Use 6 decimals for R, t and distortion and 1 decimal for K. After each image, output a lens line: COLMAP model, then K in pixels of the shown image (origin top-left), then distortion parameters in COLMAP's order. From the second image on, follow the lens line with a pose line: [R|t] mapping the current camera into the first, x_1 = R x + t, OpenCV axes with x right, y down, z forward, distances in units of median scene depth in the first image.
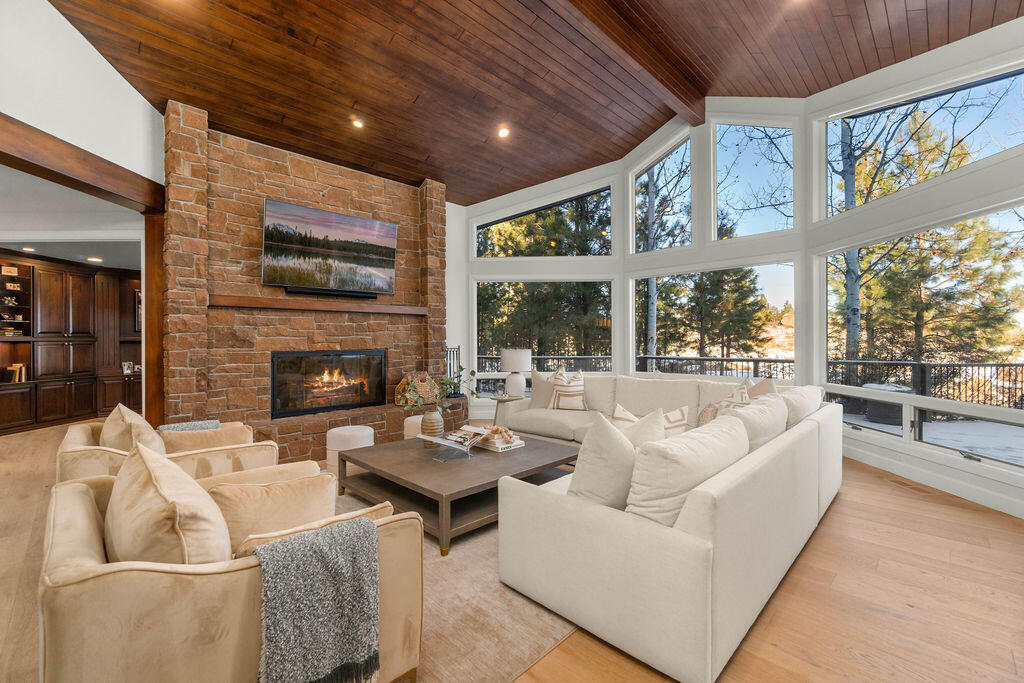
lens RADIAL K [[439.7, 0, 518.6], [0, 439.7, 342.8], [0, 0, 1]] dist [-0.000626, 0.000137]
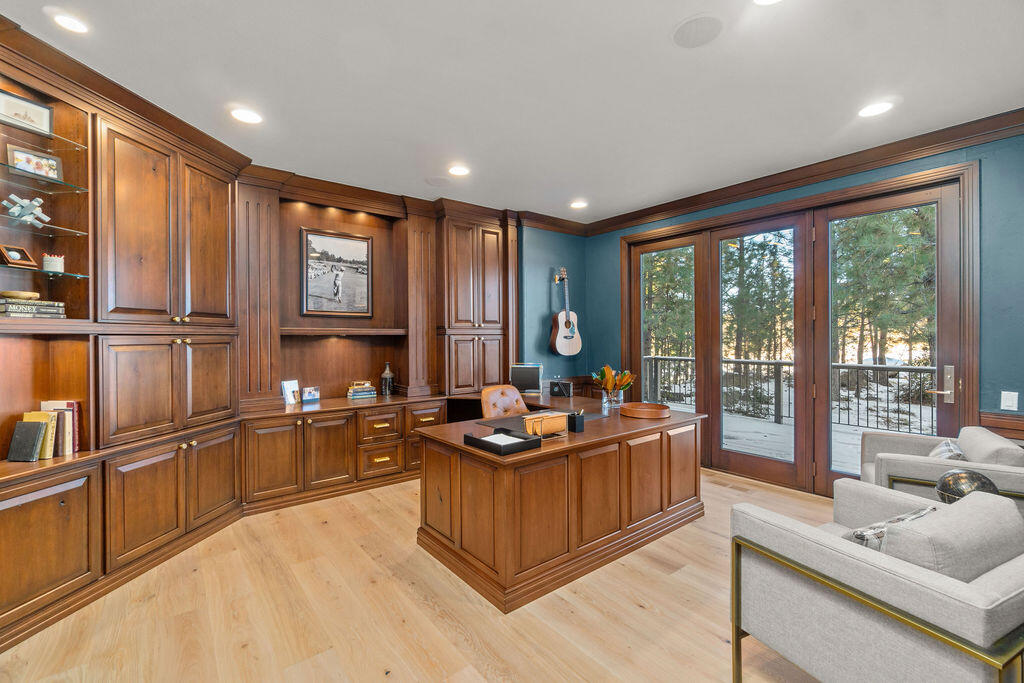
lens RADIAL K [[439.7, 0, 518.6], [0, 439.7, 342.8], [0, 0, 1]] dist [-0.000626, 0.000137]
pose [[0.994248, -0.002119, -0.107078, -0.750911], [0.002720, 0.999981, 0.005470, 0.002234], [0.107065, -0.005730, 0.994236, 0.704331]]
